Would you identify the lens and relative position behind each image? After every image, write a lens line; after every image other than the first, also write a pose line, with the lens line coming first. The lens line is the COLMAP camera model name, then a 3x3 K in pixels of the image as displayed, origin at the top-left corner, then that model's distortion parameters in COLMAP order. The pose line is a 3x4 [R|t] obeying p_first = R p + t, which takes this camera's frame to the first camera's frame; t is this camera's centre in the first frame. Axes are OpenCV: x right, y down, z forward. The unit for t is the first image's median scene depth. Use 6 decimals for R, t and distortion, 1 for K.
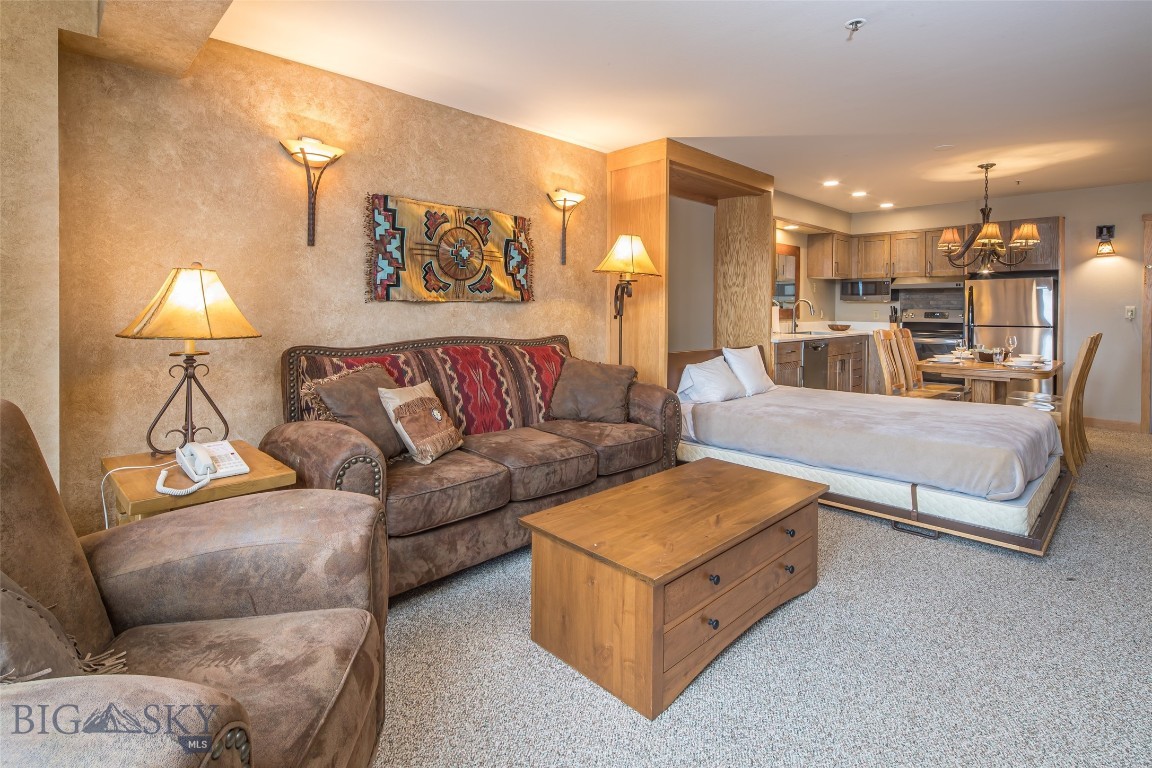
lens RADIAL K [[562.2, 0, 577.8], [0, 562.2, 313.2], [0, 0, 1]] dist [-0.000434, -0.000546]
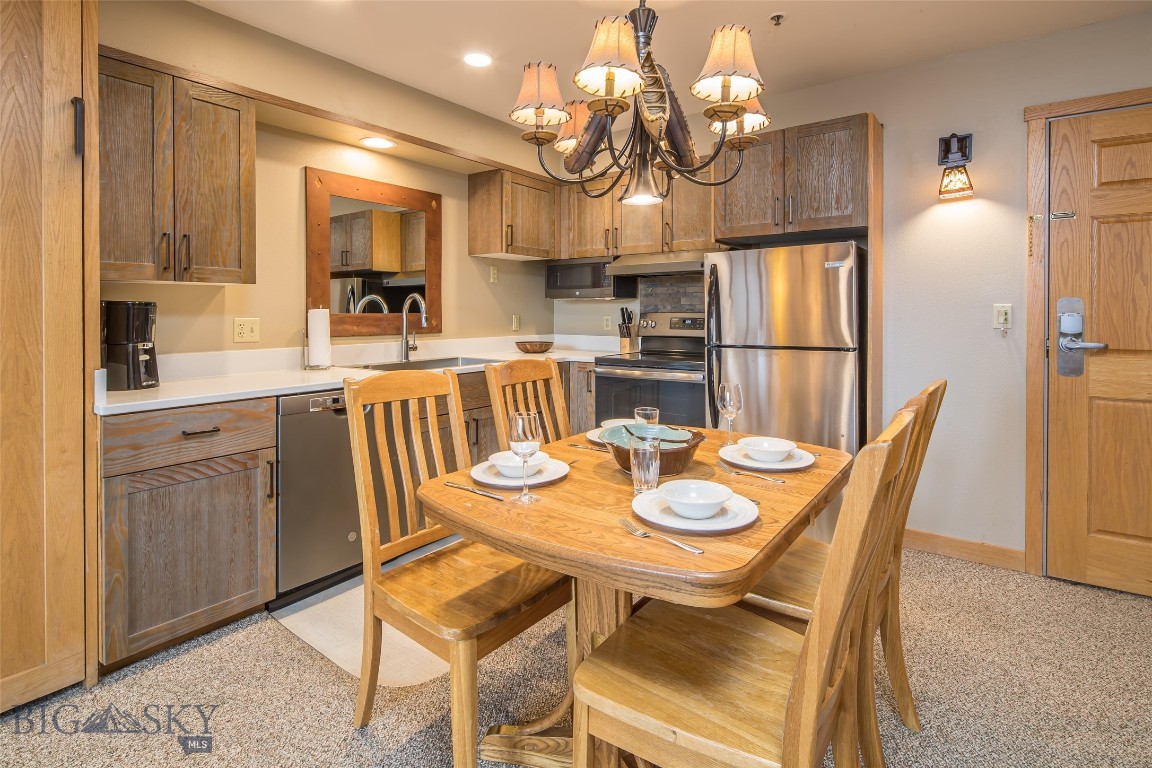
lens RADIAL K [[562.2, 0, 577.8], [0, 562.2, 313.2], [0, 0, 1]] dist [-0.000434, -0.000546]
pose [[0.988316, -0.007195, 0.152246, 0.445351], [0.008112, 0.999952, -0.005404, -0.004771], [-0.152200, 0.006576, 0.988328, 0.469173]]
